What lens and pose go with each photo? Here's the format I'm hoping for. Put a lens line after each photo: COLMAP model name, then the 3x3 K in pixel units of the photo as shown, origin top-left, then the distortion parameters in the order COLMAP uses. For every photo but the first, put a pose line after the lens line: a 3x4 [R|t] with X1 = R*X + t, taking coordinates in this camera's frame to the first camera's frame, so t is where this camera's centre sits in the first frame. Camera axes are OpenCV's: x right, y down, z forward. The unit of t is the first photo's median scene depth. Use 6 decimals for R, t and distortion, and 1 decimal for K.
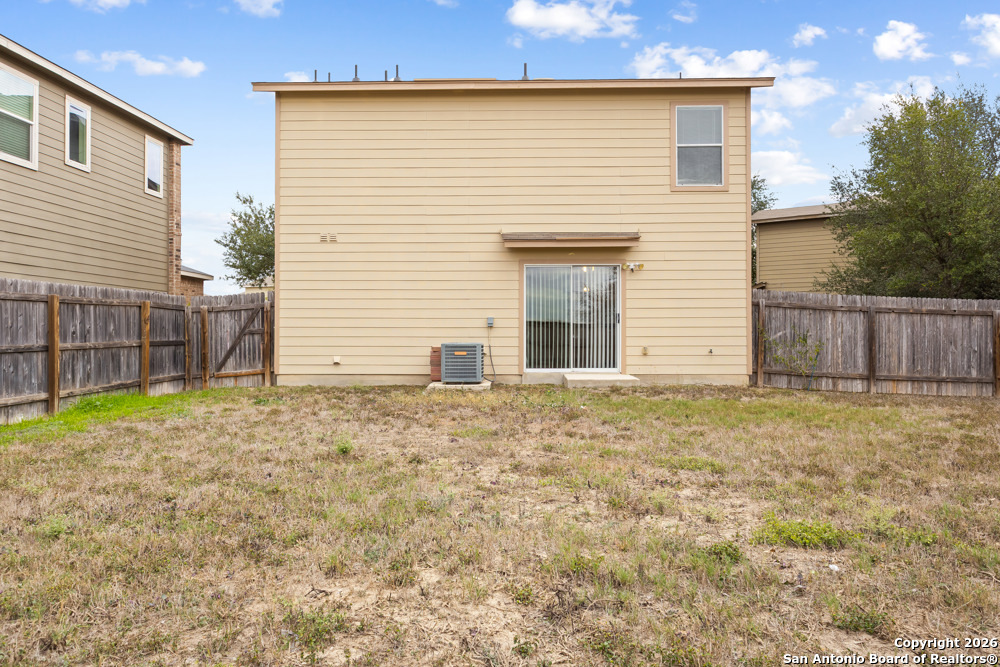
lens RADIAL K [[758.0, 0, 500.0], [0, 758.0, 333.5], [0, 0, 1]] dist [0.042444, 0.000865]
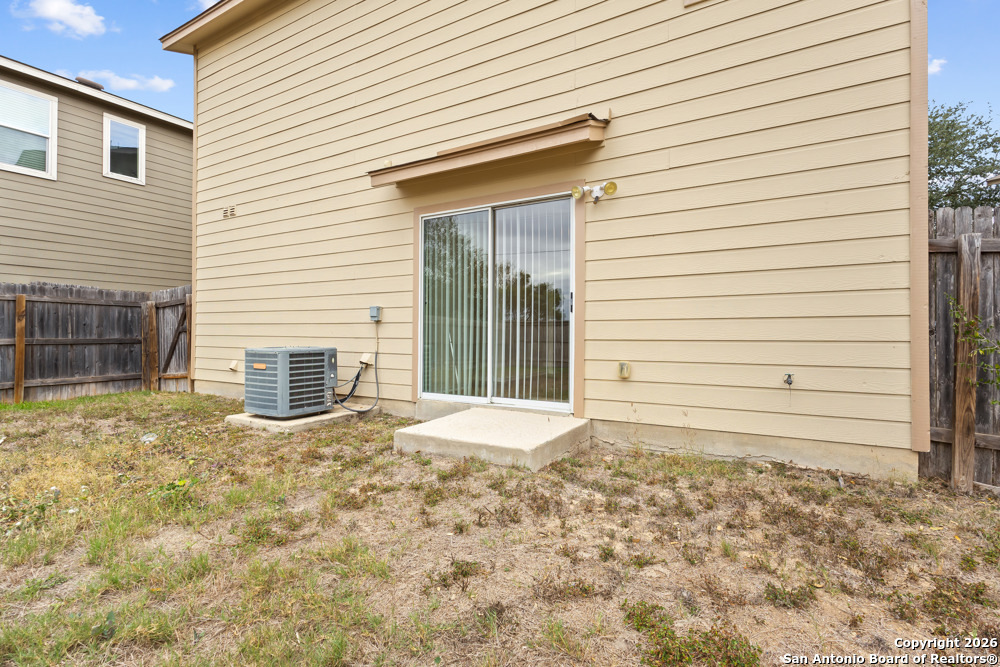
lens RADIAL K [[467.3, 0, 500.0], [0, 467.3, 333.5], [0, 0, 1]] dist [0.009953, 0.000124]
pose [[0.872545, 0.004667, -0.488512, 0.263718], [-0.002353, 0.999983, 0.005349, -0.001455], [0.488529, -0.003518, 0.872541, 0.712886]]
